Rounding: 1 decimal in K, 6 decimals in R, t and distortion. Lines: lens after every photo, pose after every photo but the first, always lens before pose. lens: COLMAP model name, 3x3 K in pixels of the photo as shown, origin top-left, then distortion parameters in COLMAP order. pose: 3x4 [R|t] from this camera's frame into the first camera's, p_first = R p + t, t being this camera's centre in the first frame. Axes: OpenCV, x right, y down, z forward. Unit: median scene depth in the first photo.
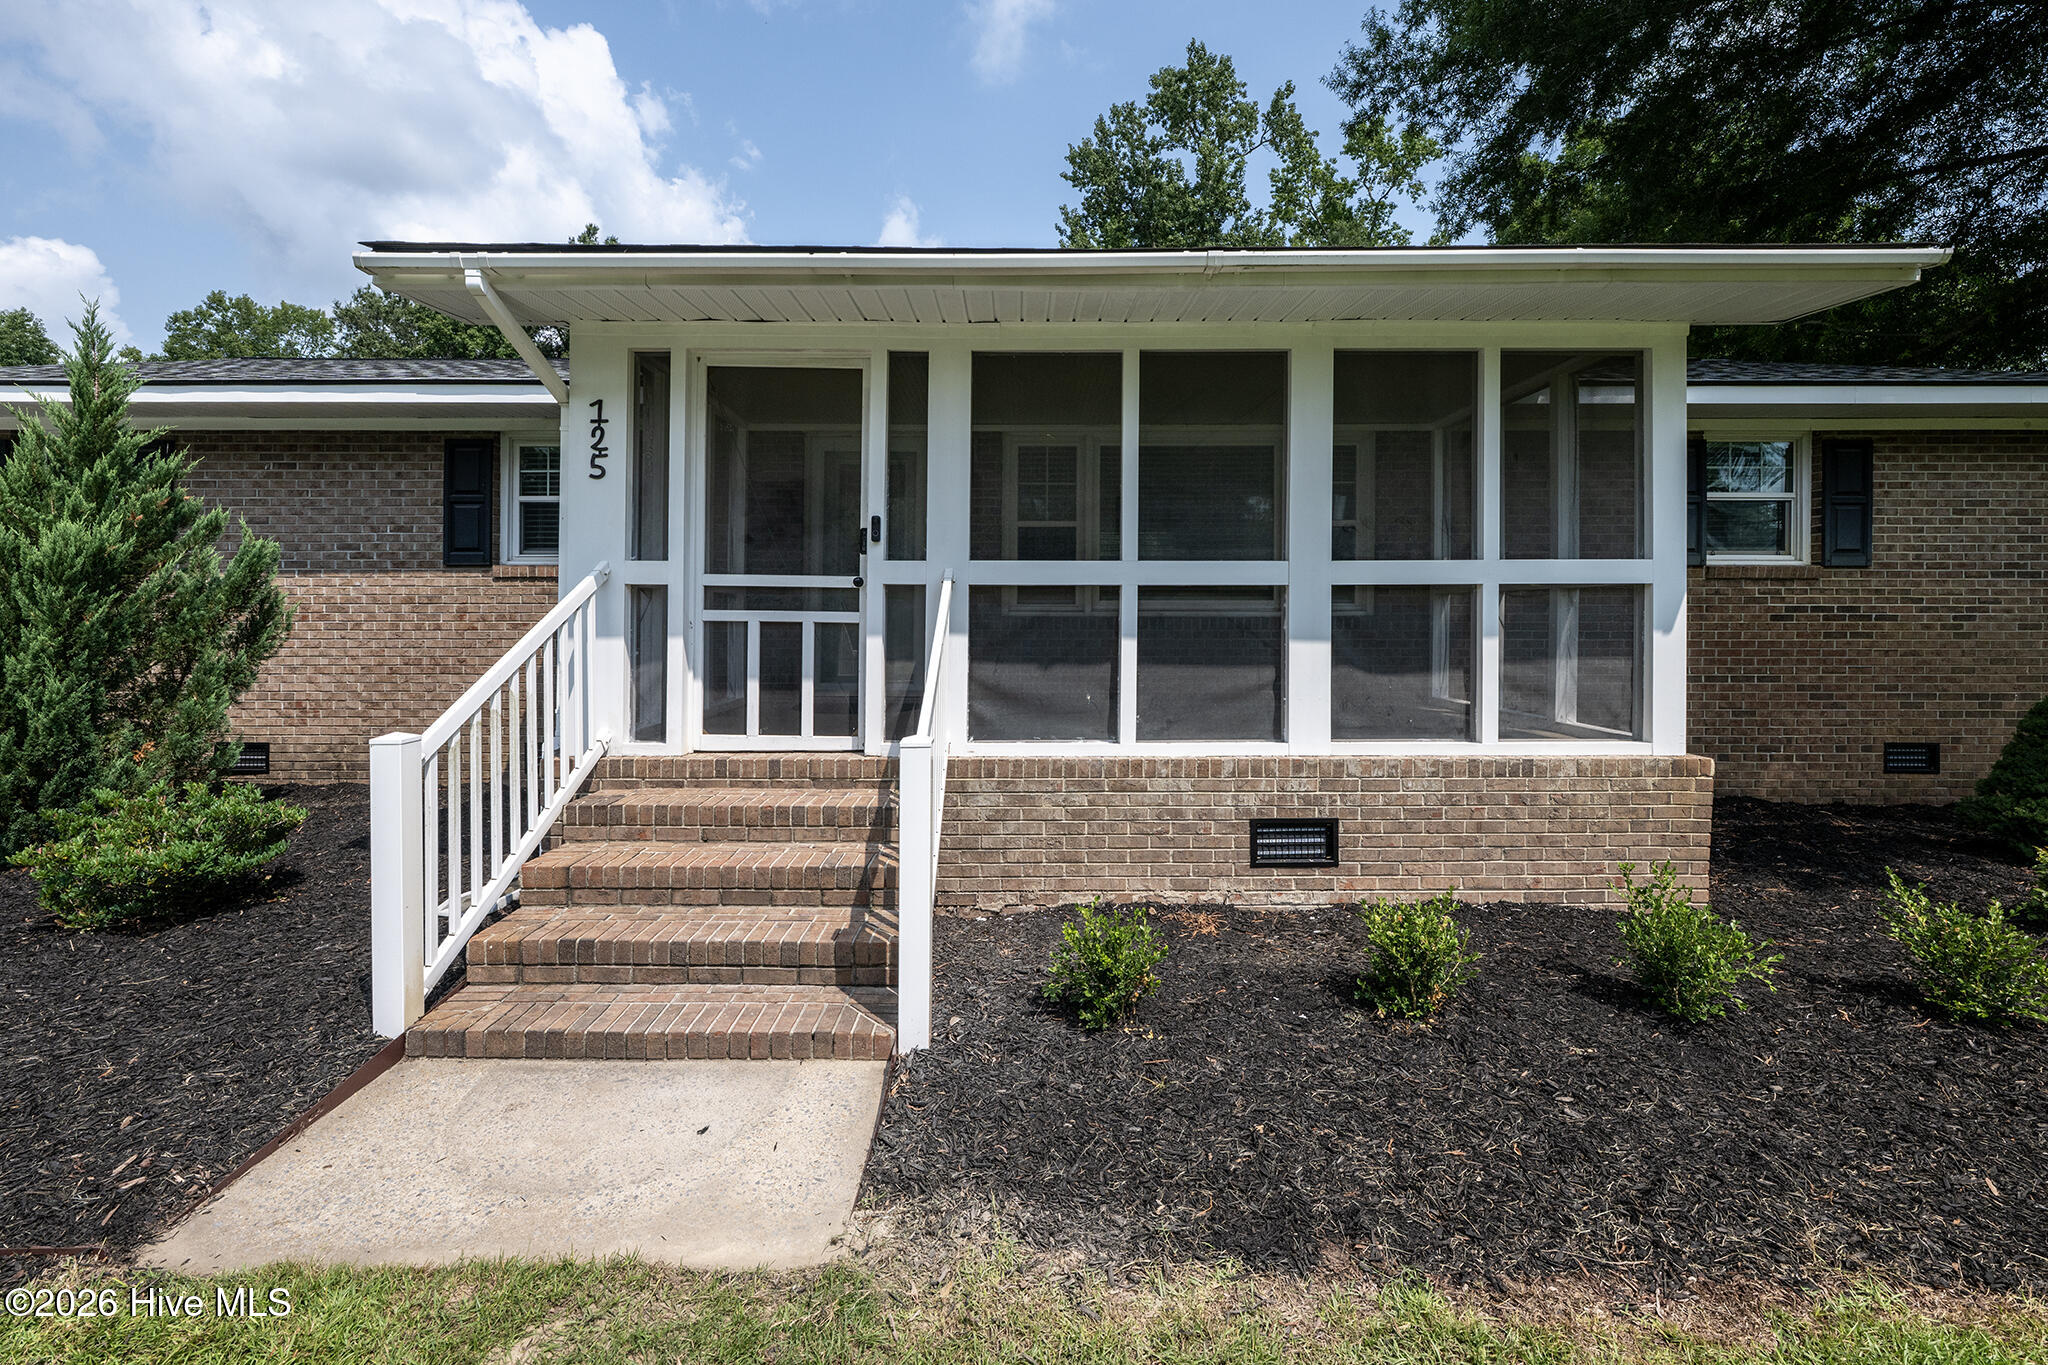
lens RADIAL K [[890.8, 0, 996.5], [0, 890.8, 625.1], [0, 0, 1]] dist [-0.001177, 0.000050]
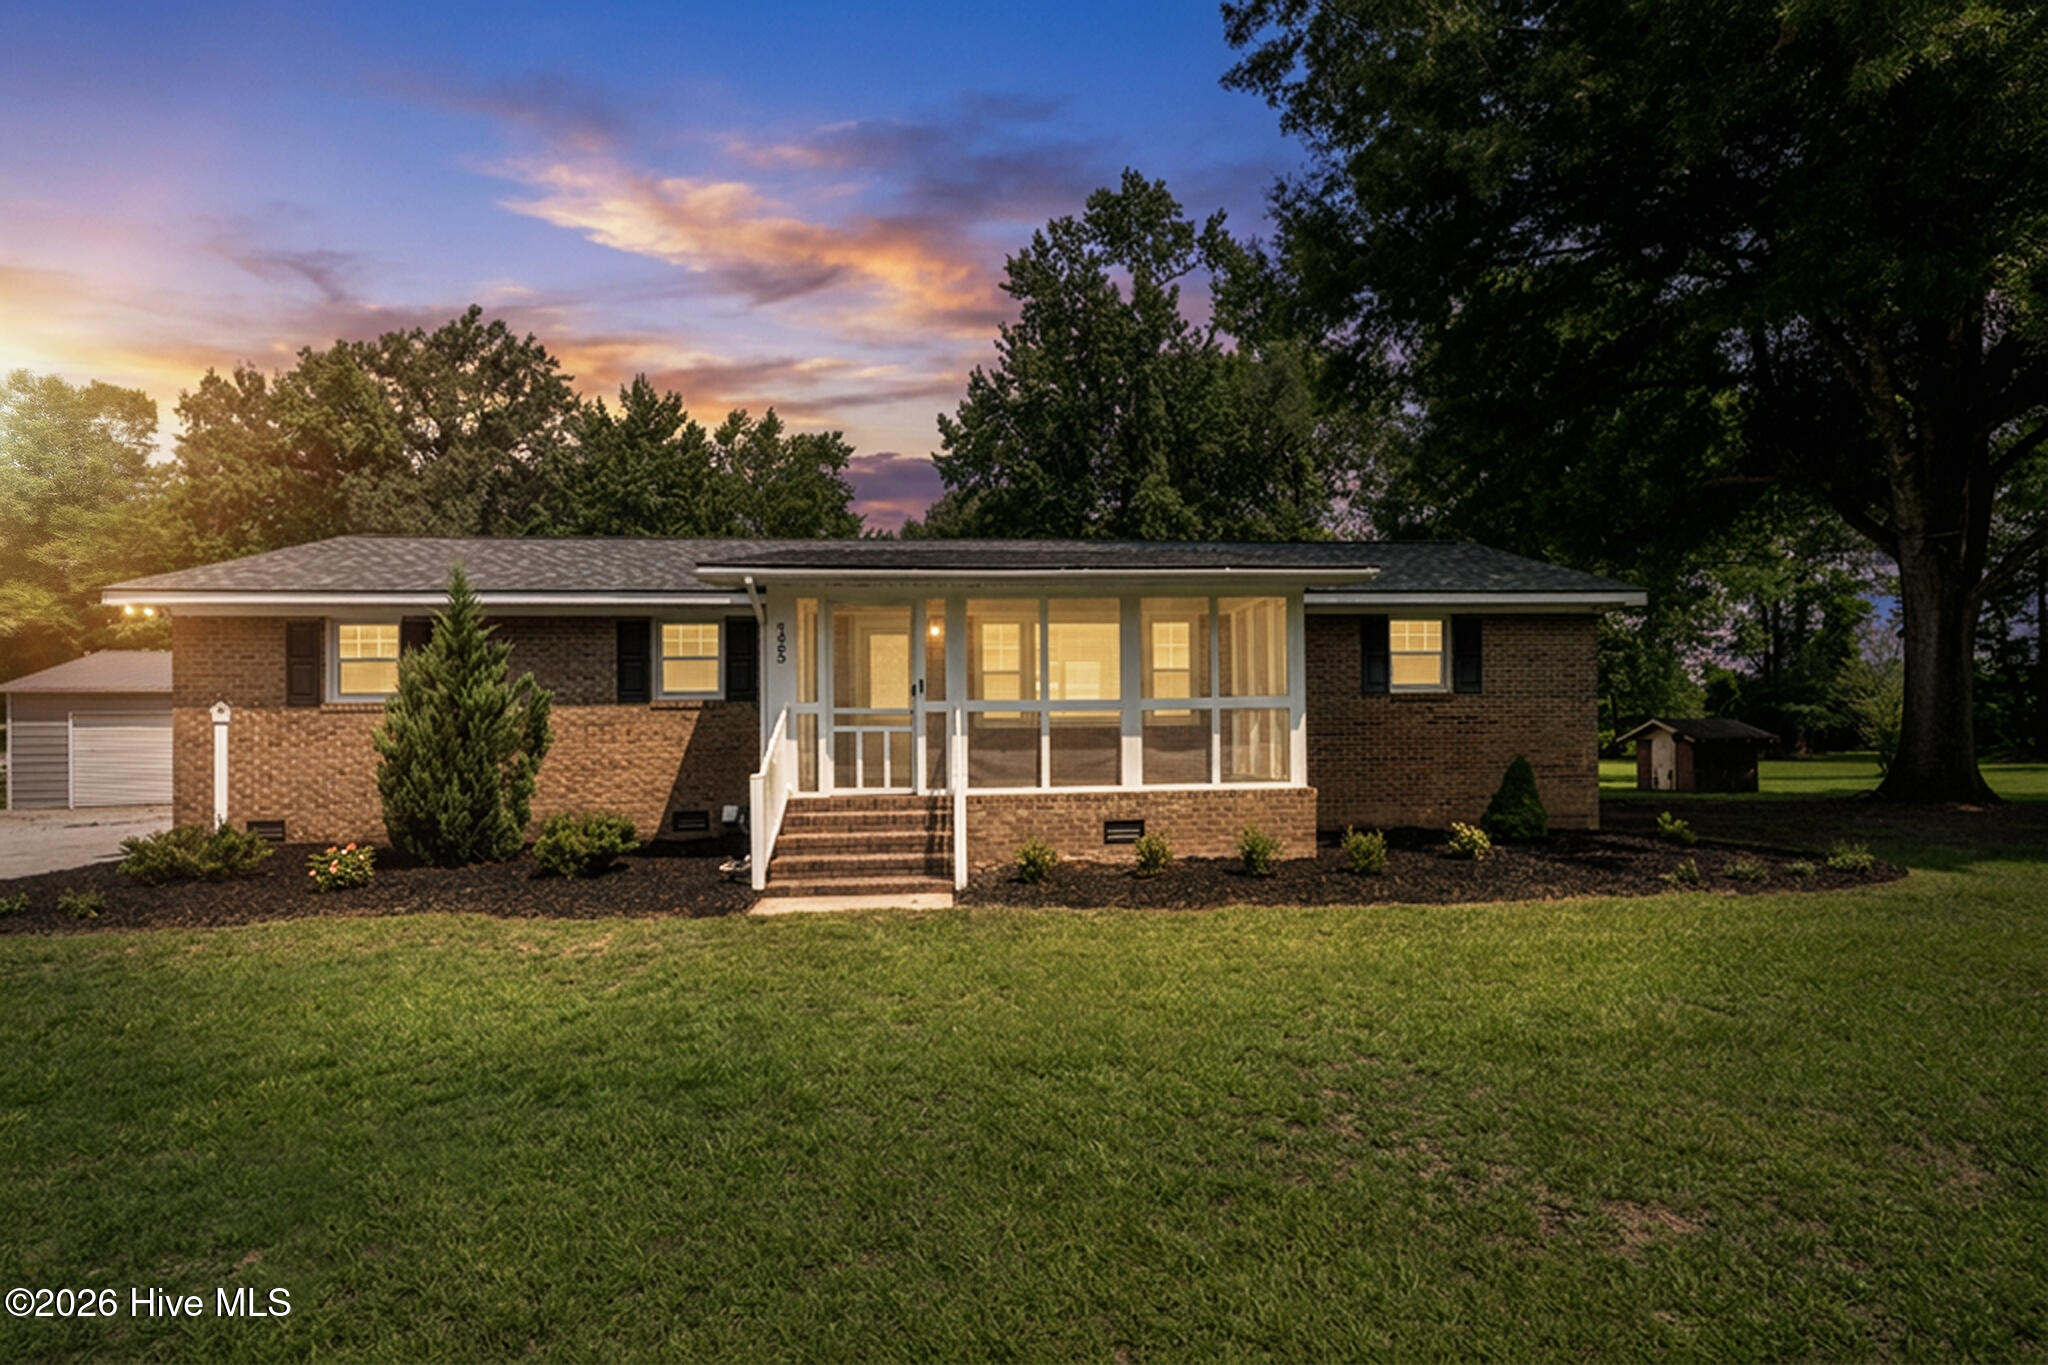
lens RADIAL K [[1093.7, 0, 1023.3], [0, 1093.7, 737.6], [0, 0, 1]] dist [0.025314, -0.000405]
pose [[0.995899, -0.014746, 0.089260, -0.086360], [0.015503, 0.999849, -0.007800, 0.024405], [-0.089132, 0.009152, 0.995978, -1.014731]]
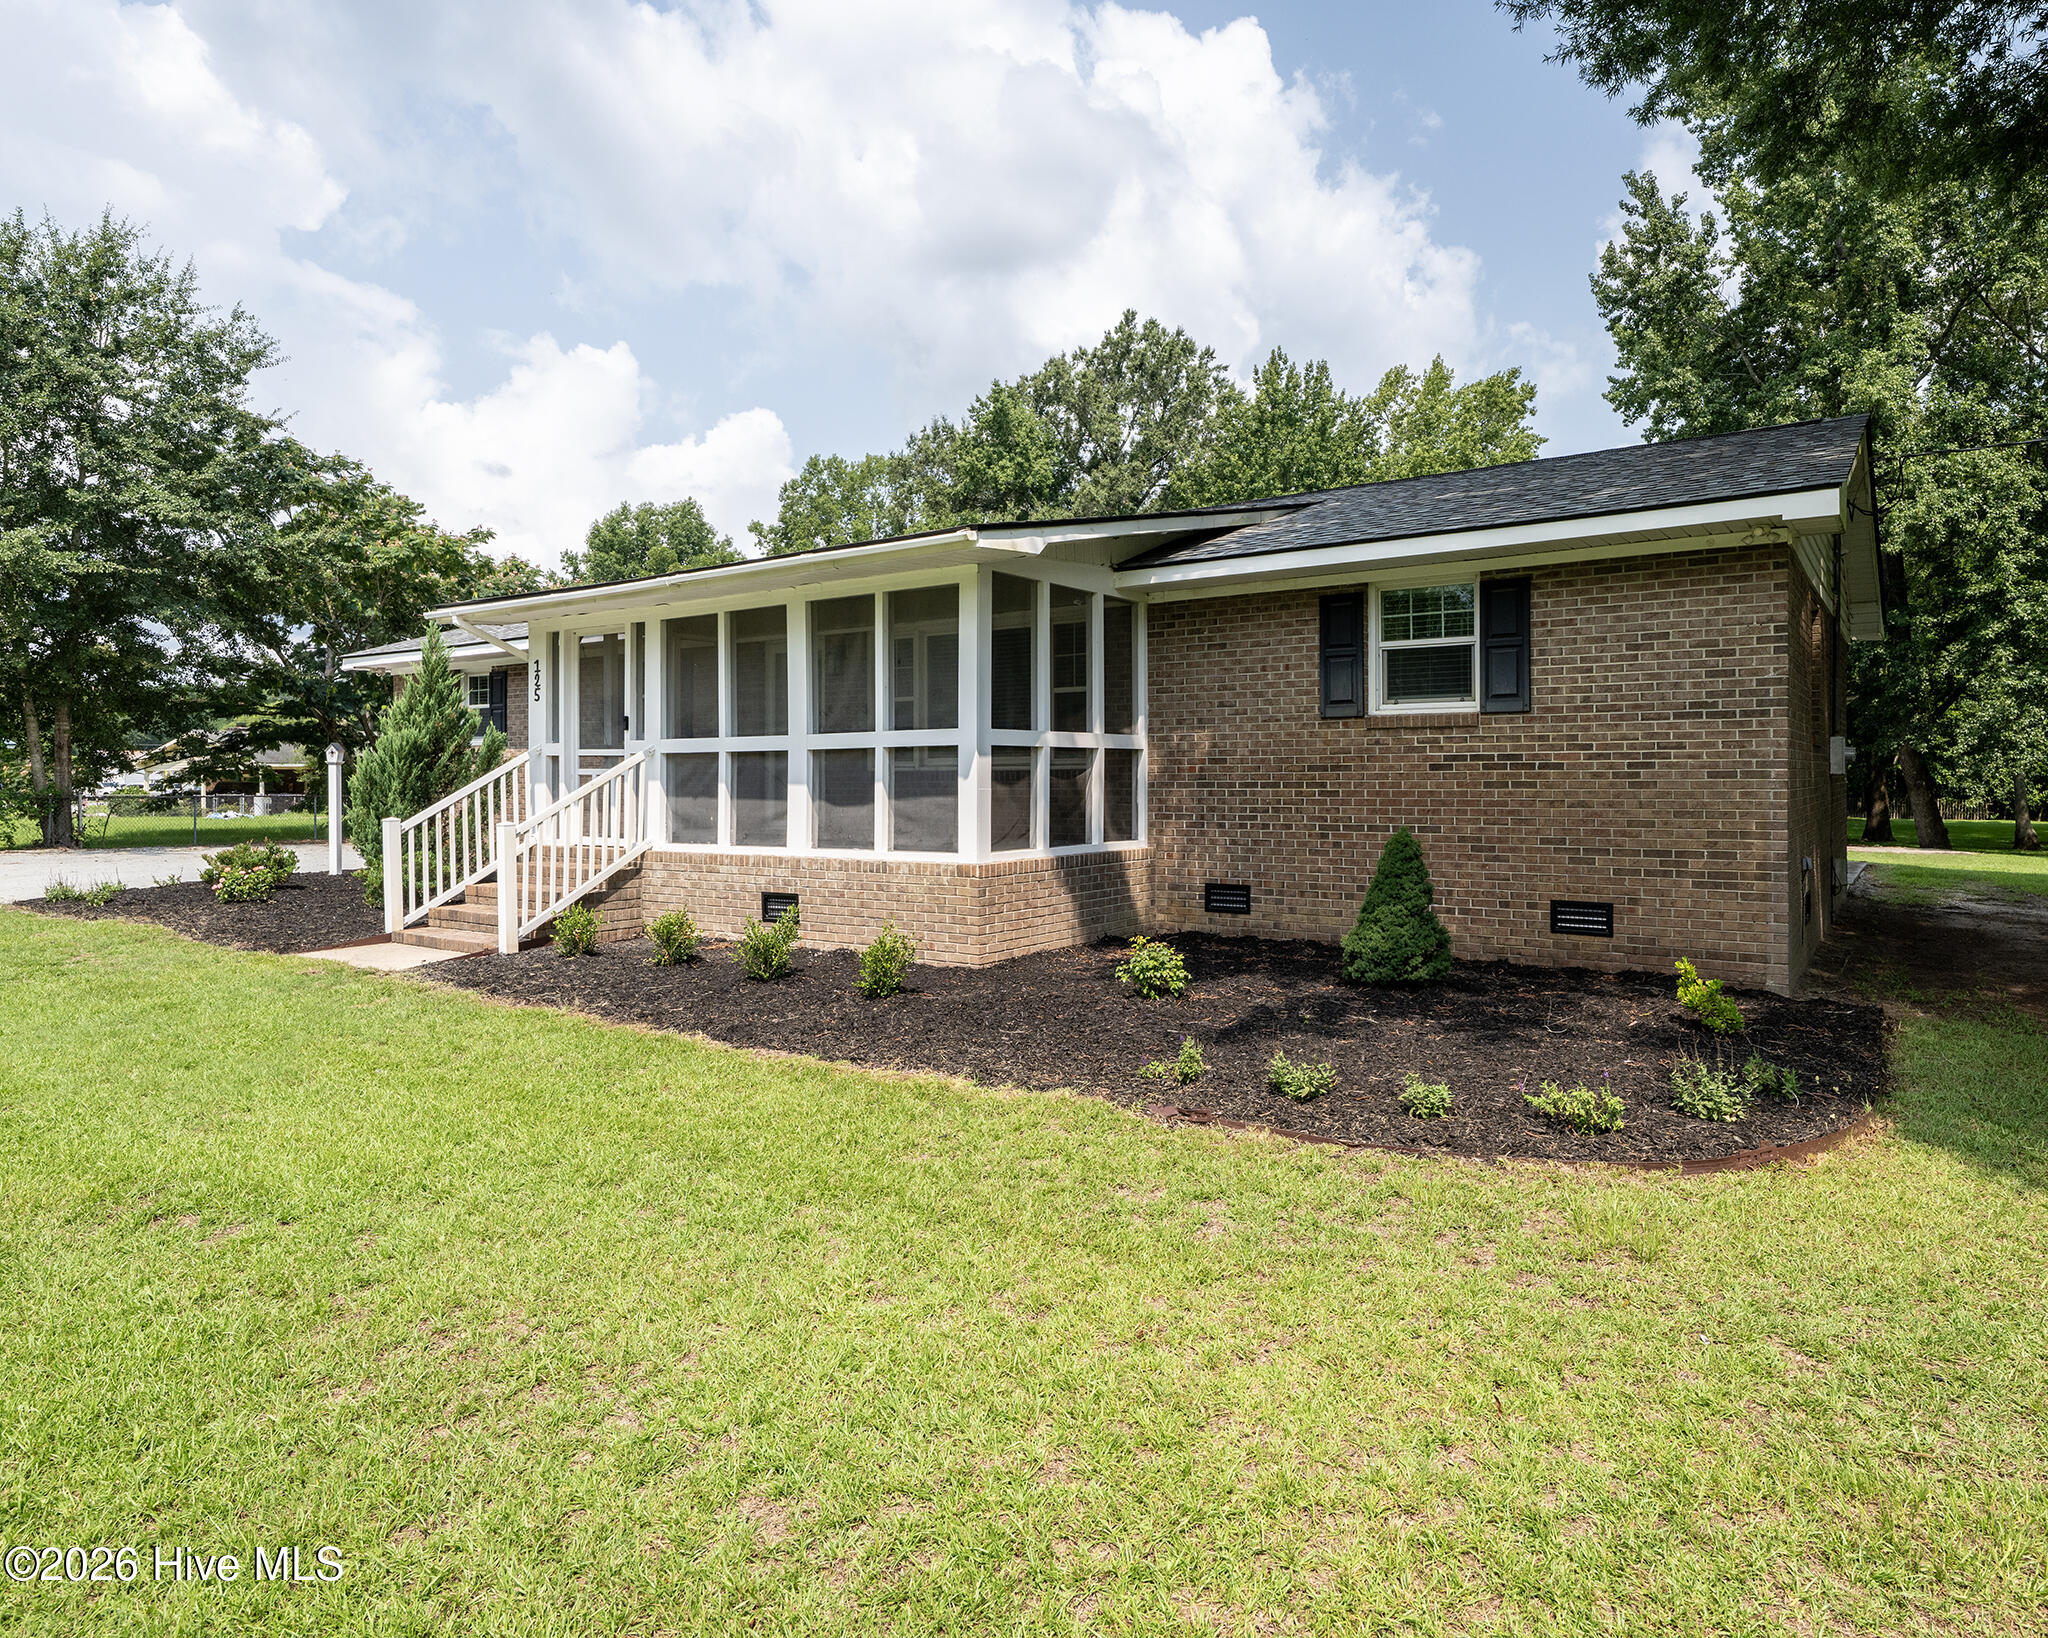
lens RADIAL K [[1317.3, 0, 1024.0], [0, 1317.3, 819.0], [0, 0, 1]] dist [-0.000813, -0.001149]
pose [[0.804439, 0.014163, -0.593866, 1.376750], [-0.000966, 0.999746, 0.022534, 0.016756], [0.594034, -0.017554, 0.804248, -0.437907]]
